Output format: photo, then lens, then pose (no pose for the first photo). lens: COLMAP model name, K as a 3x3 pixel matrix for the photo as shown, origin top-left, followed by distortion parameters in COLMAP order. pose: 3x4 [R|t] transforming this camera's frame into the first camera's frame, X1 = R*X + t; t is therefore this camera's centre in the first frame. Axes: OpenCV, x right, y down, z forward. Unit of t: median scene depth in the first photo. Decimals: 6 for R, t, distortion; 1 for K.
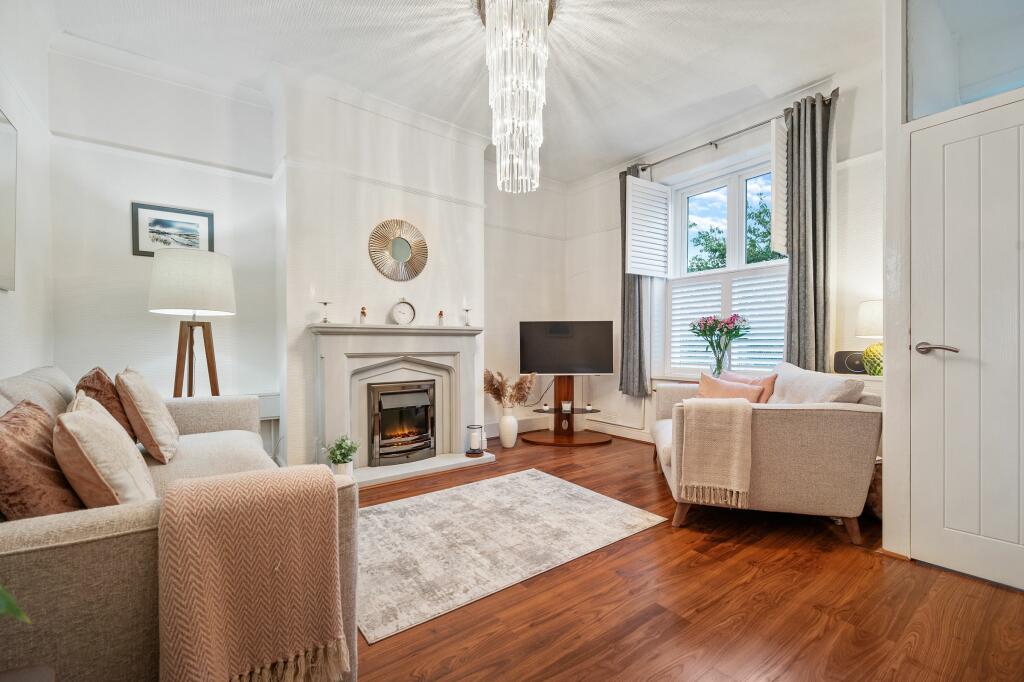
lens RADIAL K [[432.7, 0, 505.1], [0, 432.7, 347.7], [0, 0, 1]] dist [-0.002257, 0.000196]
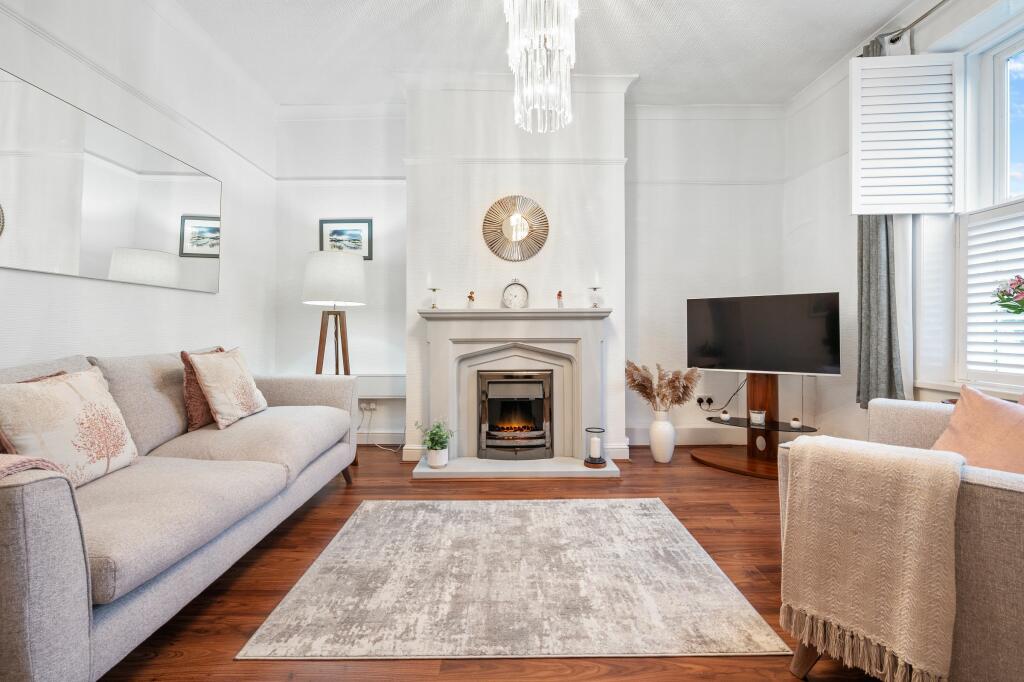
lens RADIAL K [[432.7, 0, 507.4], [0, 432.7, 323.5], [0, 0, 1]] dist [-0.002257, 0.000196]
pose [[0.807758, -0.008801, -0.589448, 0.317422], [-0.002664, 0.999824, -0.018578, -0.003801], [0.589508, 0.016577, 0.807593, 0.268771]]
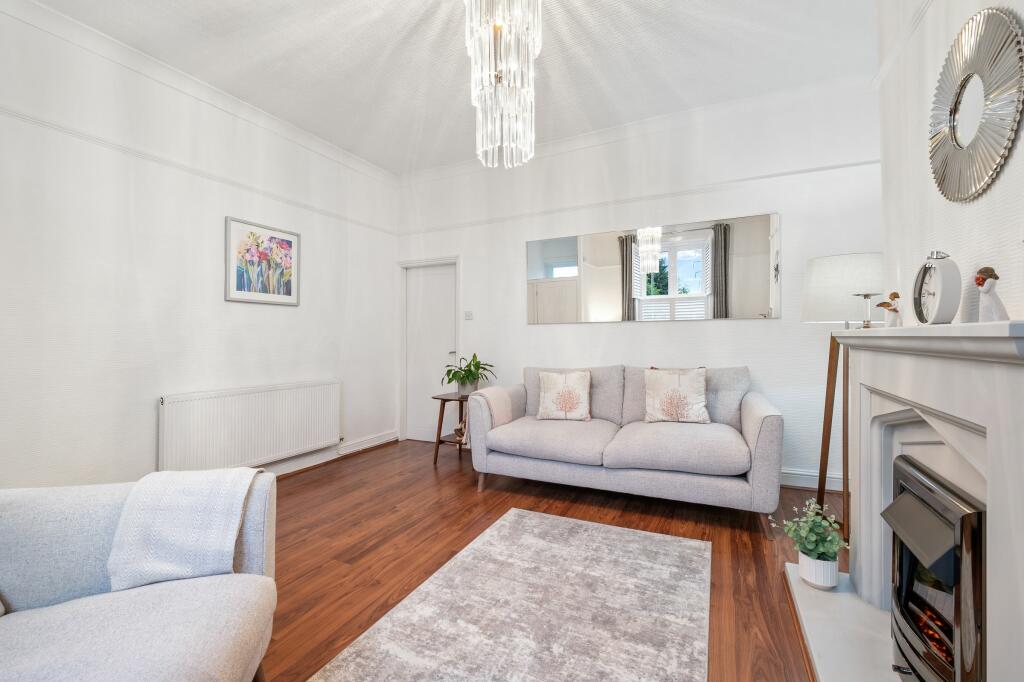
lens RADIAL K [[432.7, 0, 515.2], [0, 432.7, 335.1], [0, 0, 1]] dist [-0.002257, 0.000196]
pose [[-0.880548, 0.007623, -0.473895, 0.277013], [0.006344, 0.999971, 0.004297, -0.052590], [0.473914, 0.000778, -0.880571, 1.250277]]
